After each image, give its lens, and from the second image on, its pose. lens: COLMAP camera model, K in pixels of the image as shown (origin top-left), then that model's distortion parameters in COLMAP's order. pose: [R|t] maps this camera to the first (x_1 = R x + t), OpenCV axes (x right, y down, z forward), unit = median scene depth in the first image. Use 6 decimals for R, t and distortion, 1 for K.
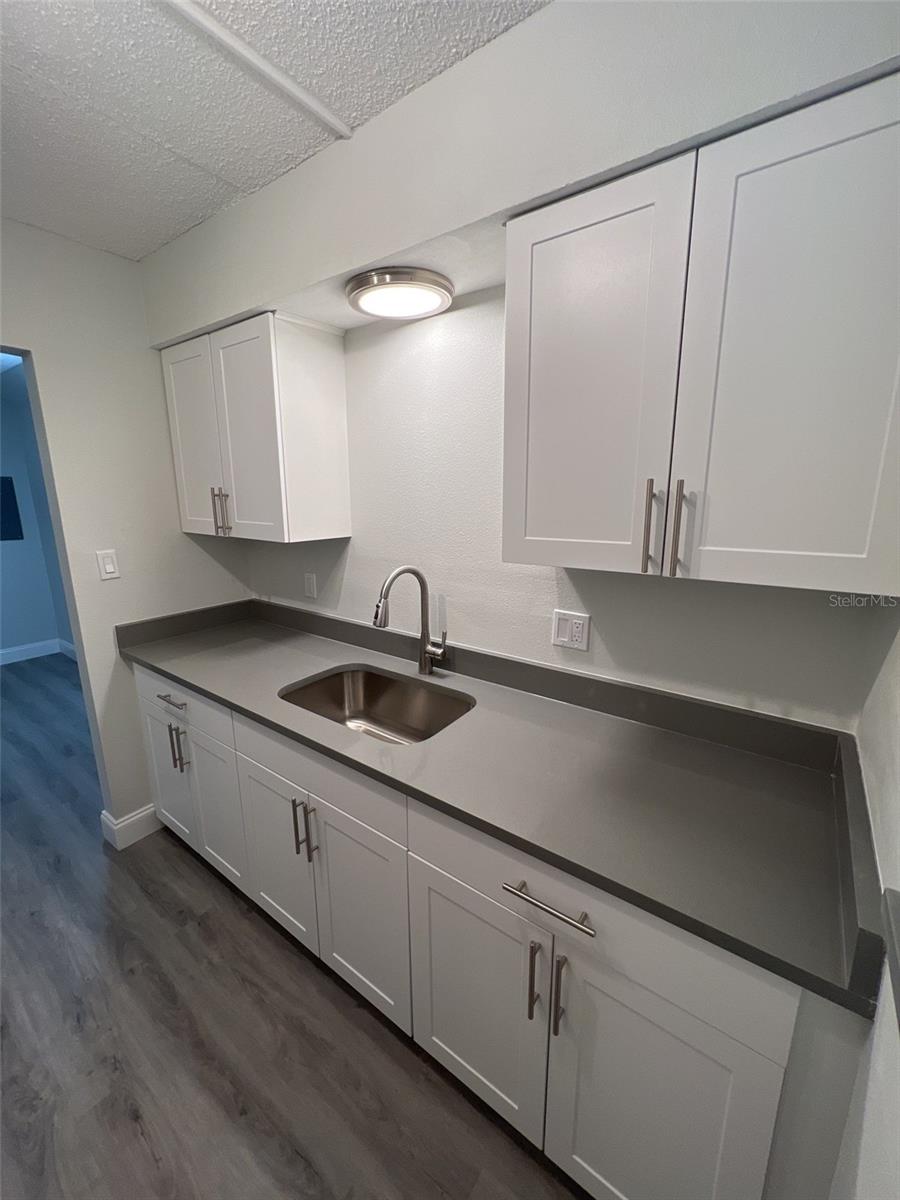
lens RADIAL K [[477.8, 0, 451.1], [0, 477.8, 597.3], [0, 0, 1]] dist [0.002089, -0.000135]
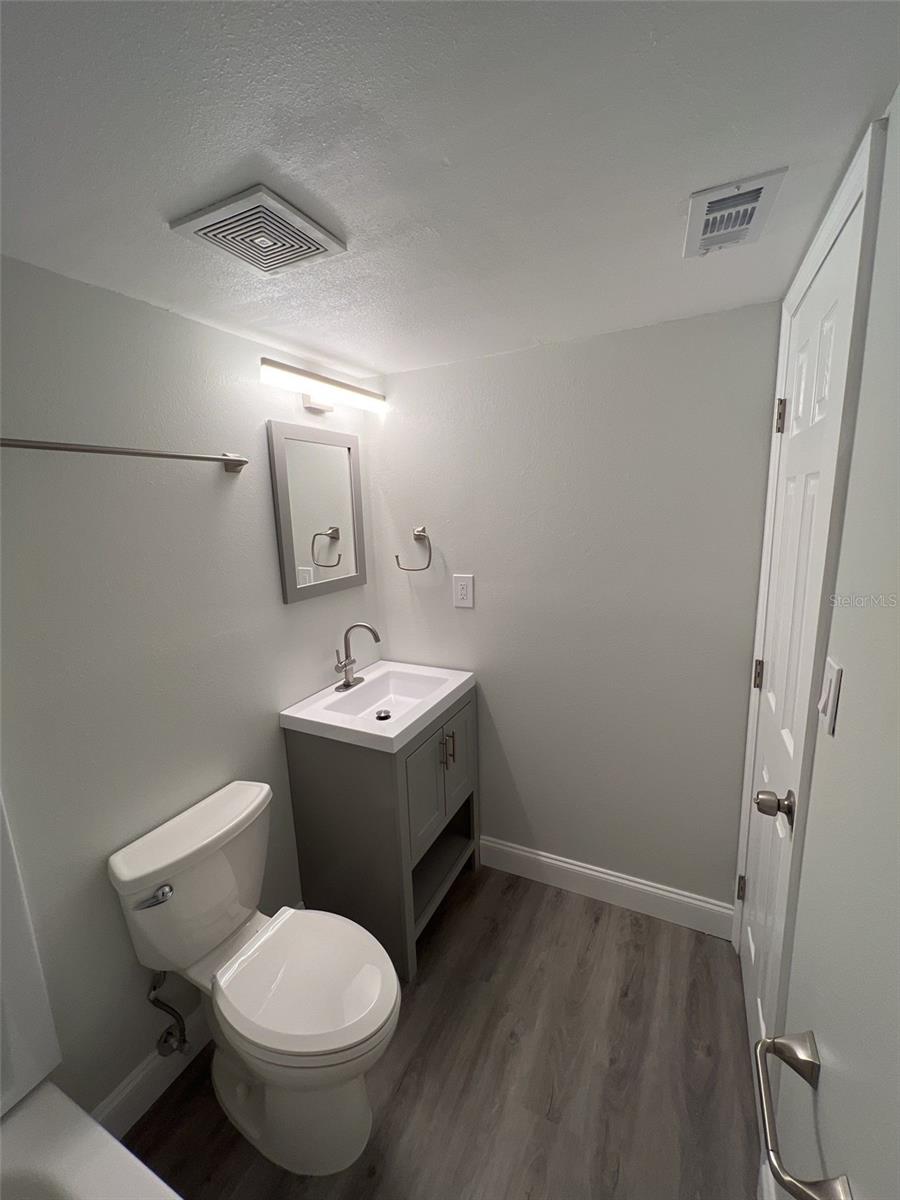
lens RADIAL K [[477.8, 0, 458.2], [0, 477.8, 595.3], [0, 0, 1]] dist [0.002089, -0.000135]
pose [[-0.185576, -0.169107, 0.967969, -1.717107], [0.238229, 0.947949, 0.211282, -0.274075], [-0.953314, 0.269807, -0.135630, 1.230107]]
